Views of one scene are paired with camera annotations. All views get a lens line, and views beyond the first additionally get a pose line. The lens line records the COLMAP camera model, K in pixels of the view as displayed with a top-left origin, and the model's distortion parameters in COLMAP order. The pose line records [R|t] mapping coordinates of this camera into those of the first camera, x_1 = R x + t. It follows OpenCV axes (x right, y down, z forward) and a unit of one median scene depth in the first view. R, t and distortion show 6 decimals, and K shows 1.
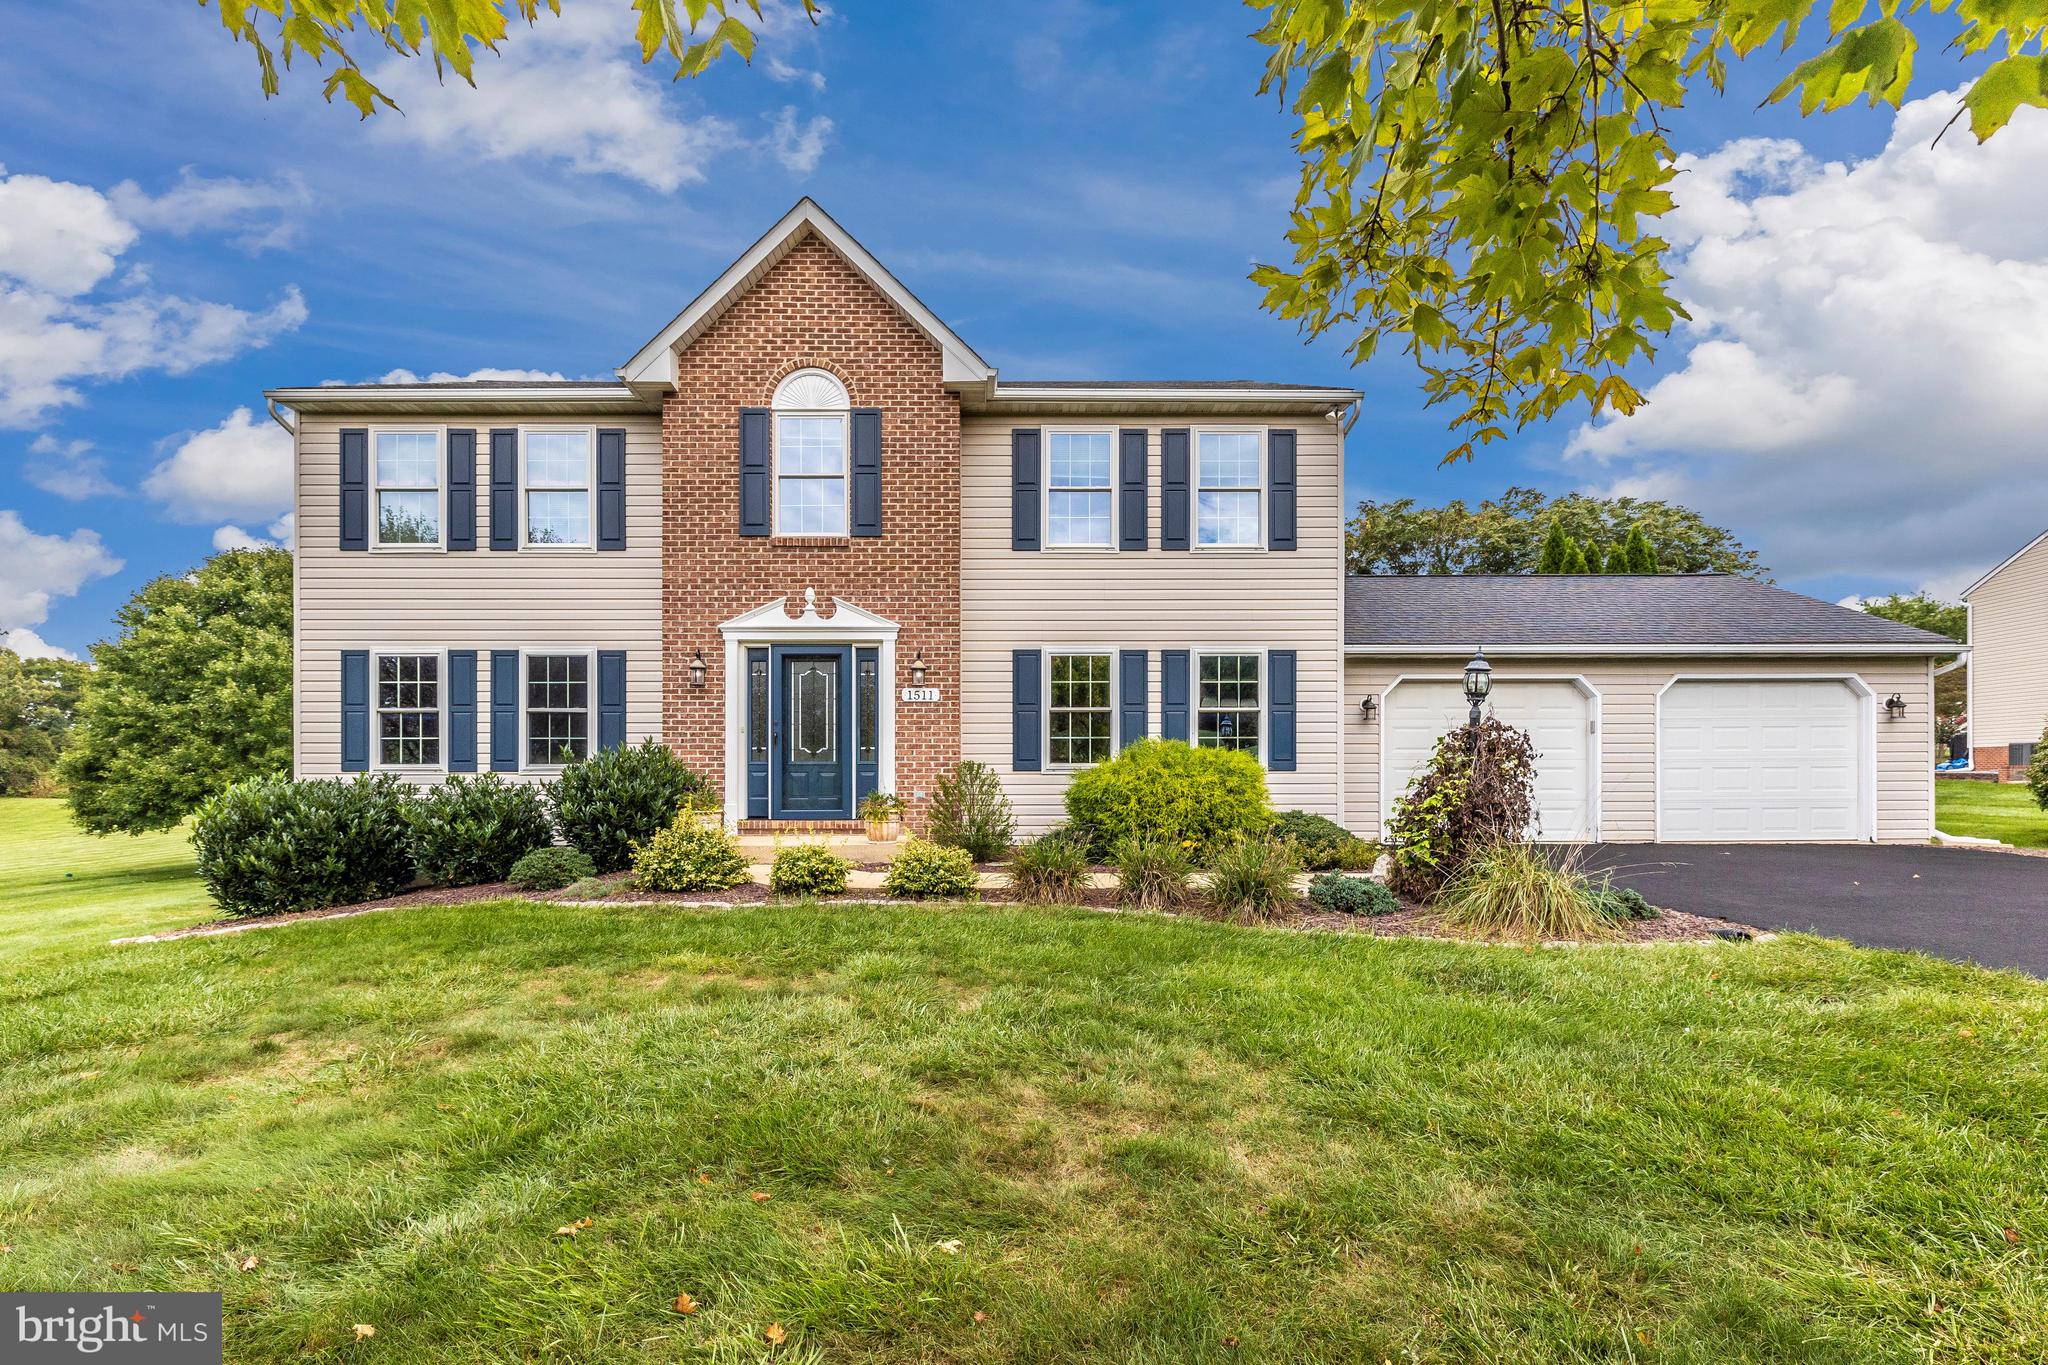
lens RADIAL K [[975.8, 0, 1006.1], [0, 975.8, 742.6], [0, 0, 1]] dist [0.001484, 0.000407]
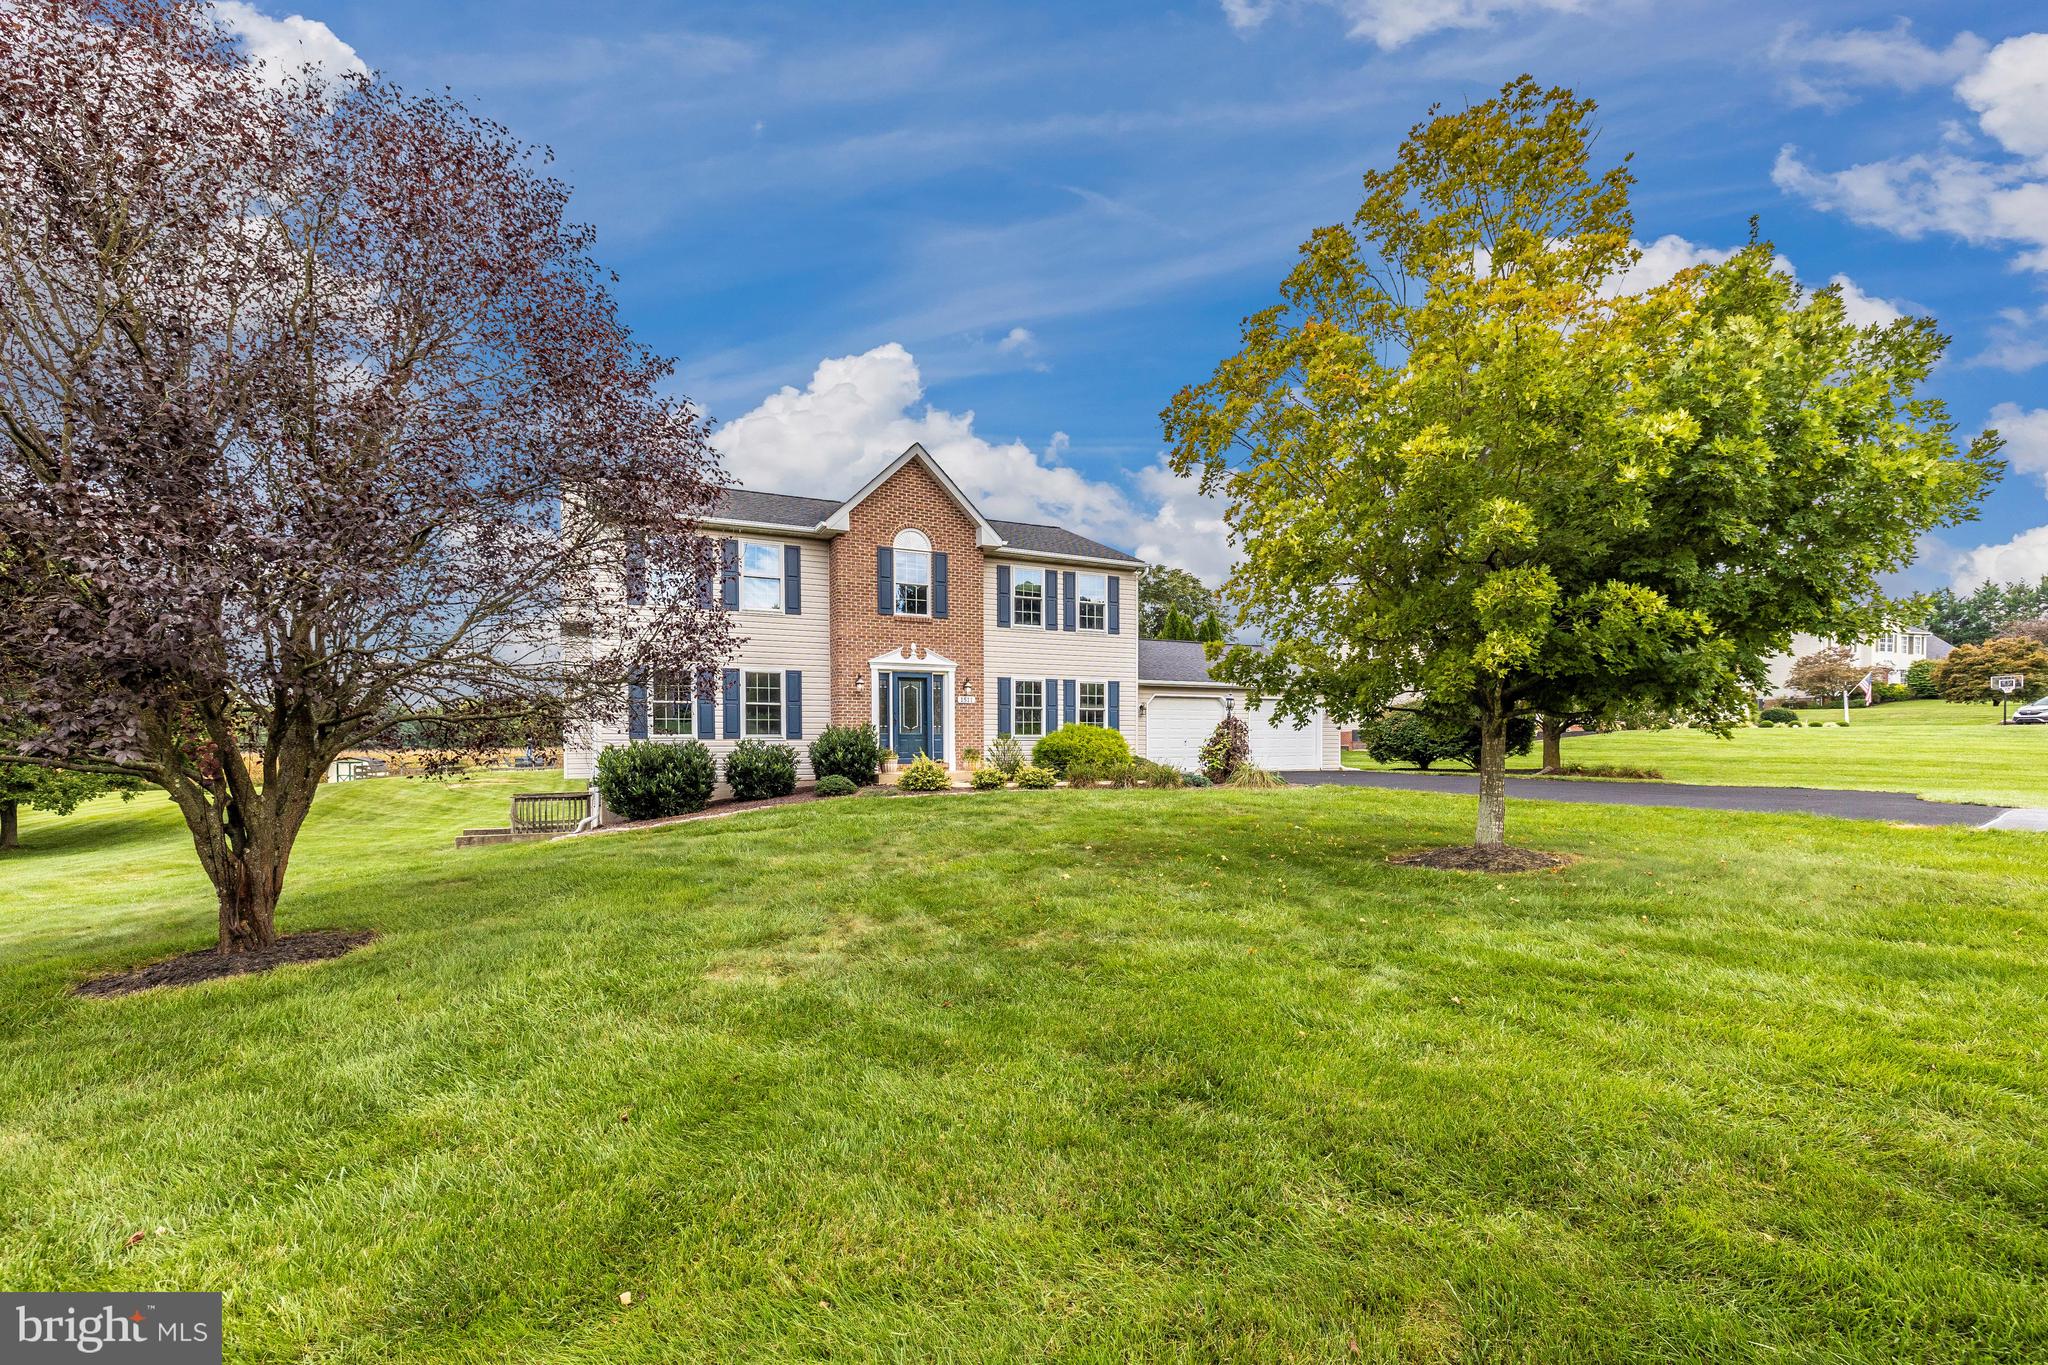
lens RADIAL K [[886.9, 0, 1011.8], [0, 886.9, 751.3], [0, 0, 1]] dist [0.000613, 0.000113]
pose [[0.901673, -0.004915, 0.432391, -0.745578], [-0.006036, 0.999695, 0.023952, 0.011334], [-0.432377, -0.024207, 0.901368, -0.634495]]
